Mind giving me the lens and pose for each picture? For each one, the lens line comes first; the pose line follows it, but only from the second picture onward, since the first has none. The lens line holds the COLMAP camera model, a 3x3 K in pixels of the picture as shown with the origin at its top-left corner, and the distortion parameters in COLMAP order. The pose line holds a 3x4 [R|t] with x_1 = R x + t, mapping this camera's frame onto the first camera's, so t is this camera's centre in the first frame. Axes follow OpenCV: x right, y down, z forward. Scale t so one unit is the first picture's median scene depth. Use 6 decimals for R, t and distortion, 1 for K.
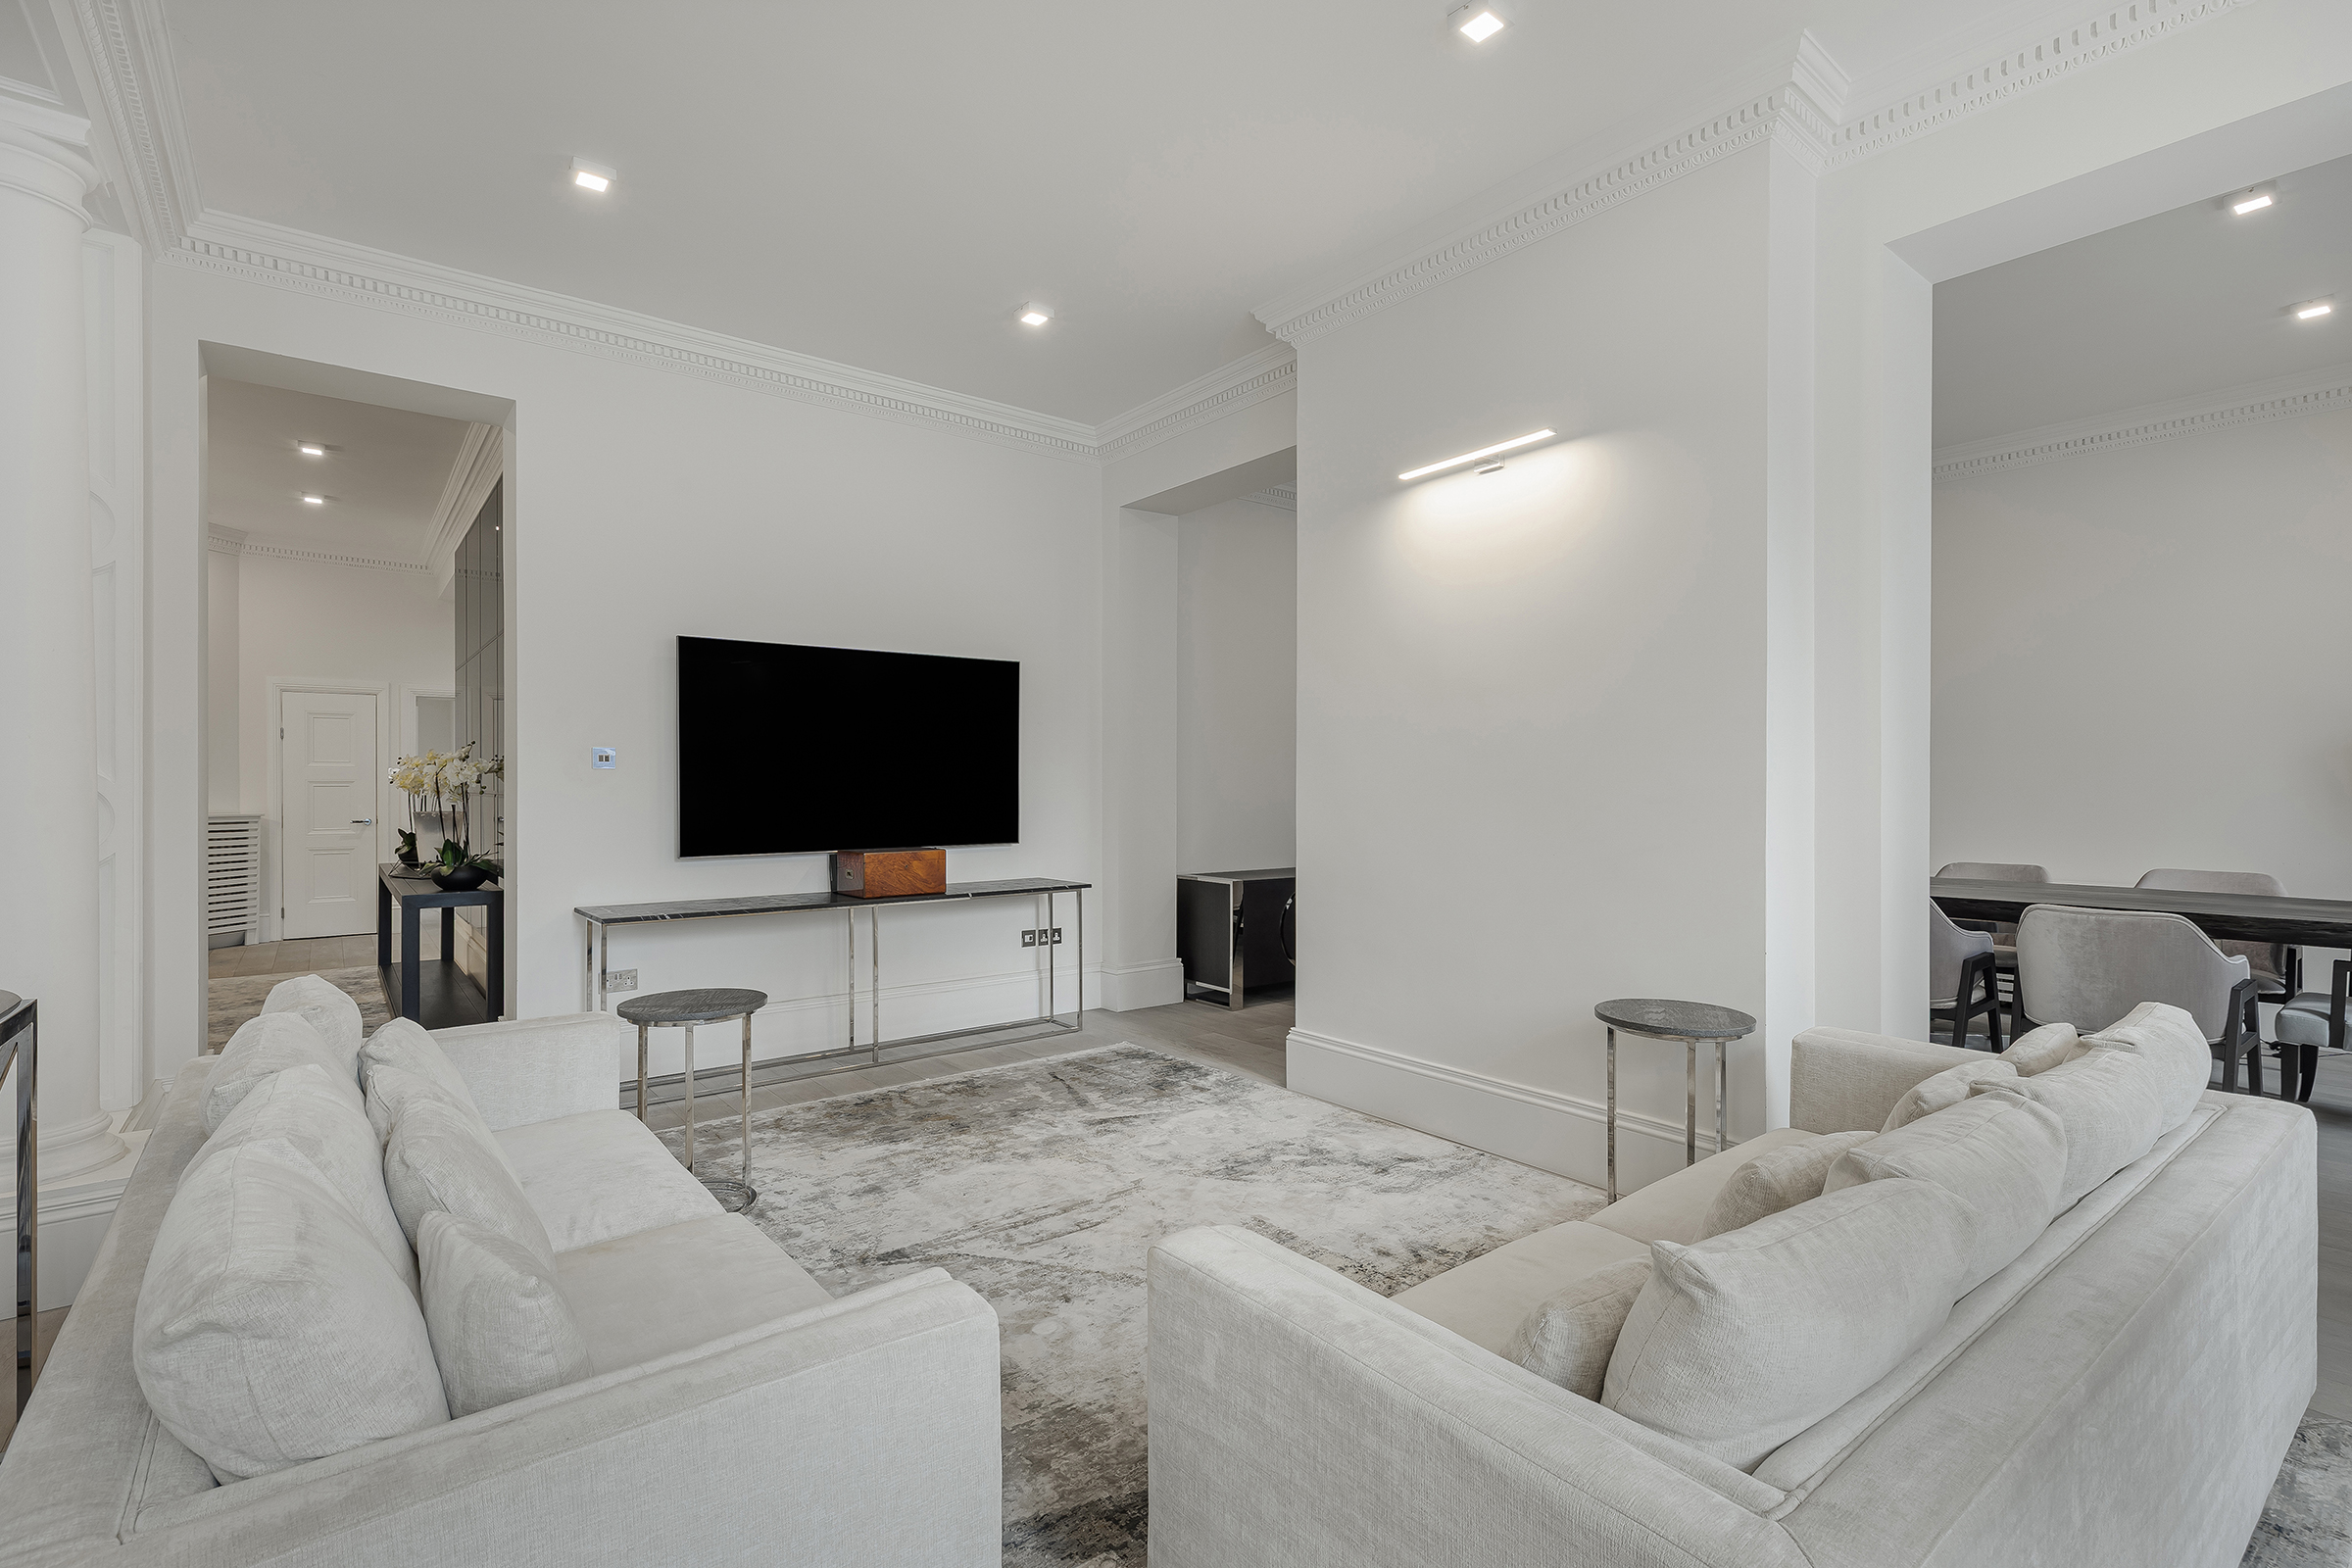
lens RADIAL K [[1057.1, 0, 1159.4], [0, 1057.1, 787.6], [0, 0, 1]] dist [0.010897, 0.001129]
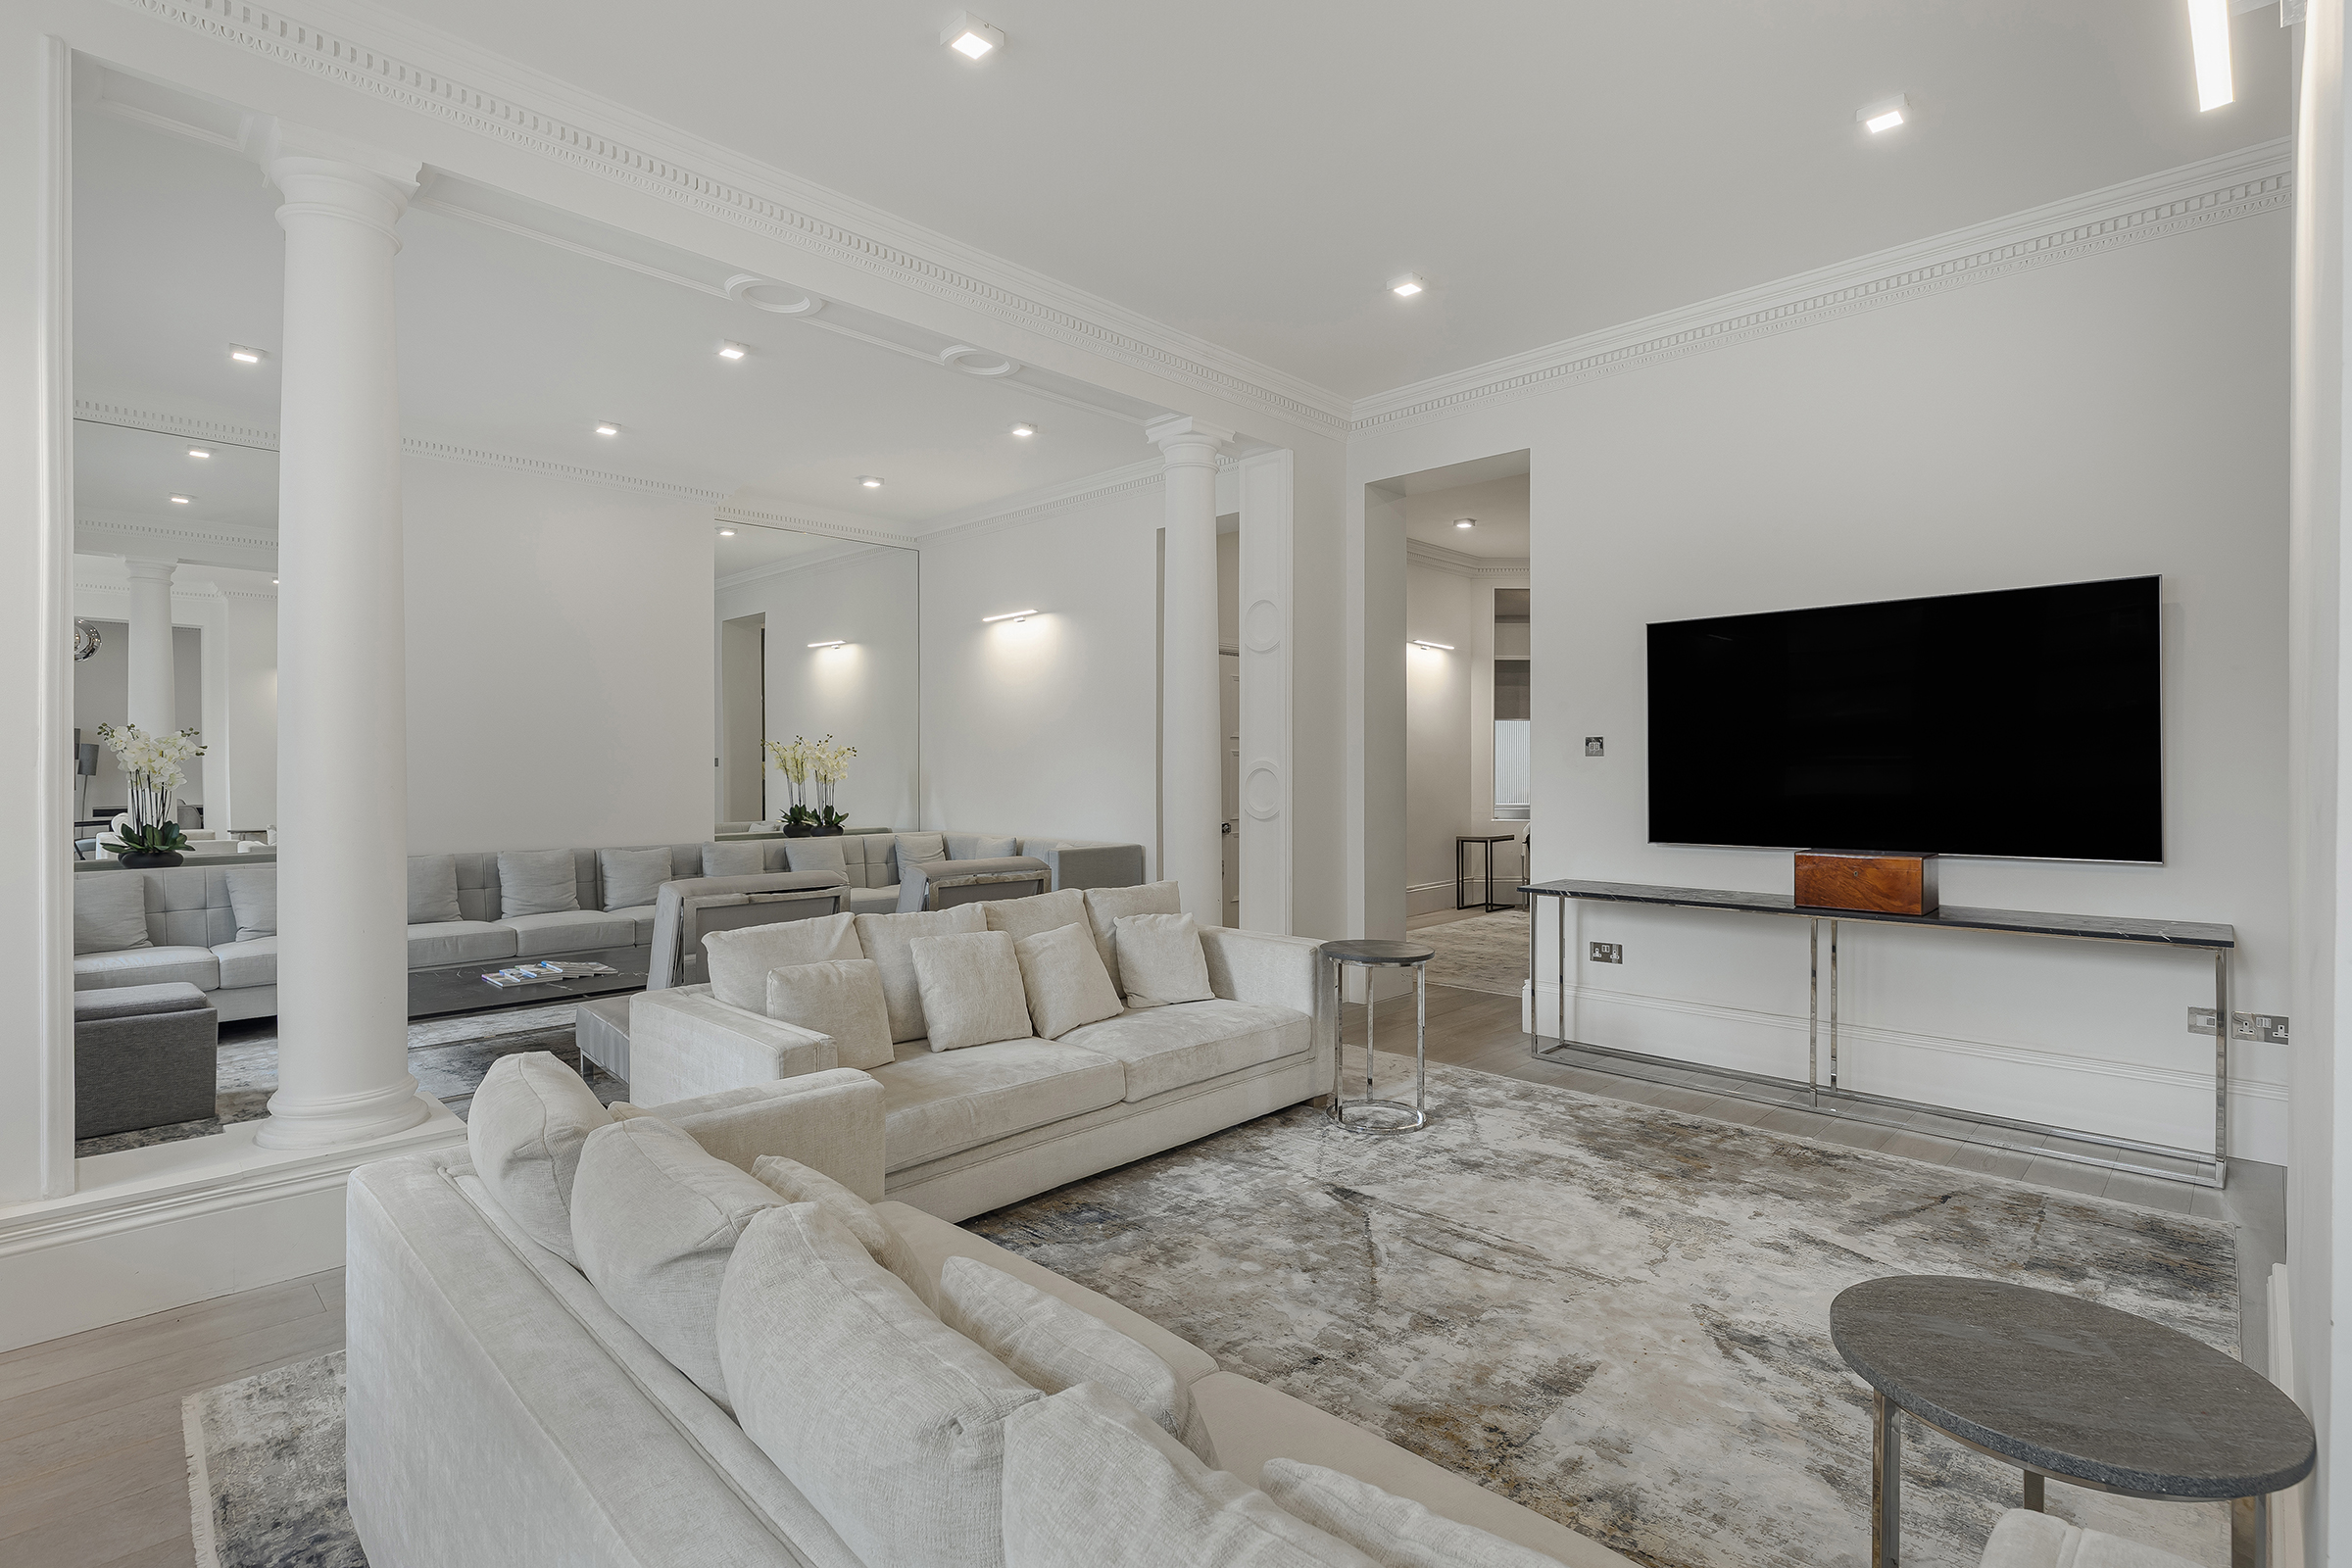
lens RADIAL K [[1104.6, 0, 1156.3], [0, 1104.6, 779.3], [0, 0, 1]] dist [-0.021155, -0.000350]
pose [[0.132301, 0.009554, -0.991164, 0.583471], [-0.003465, 0.999952, 0.009176, -0.001863], [0.991204, 0.002220, 0.132327, 0.438478]]
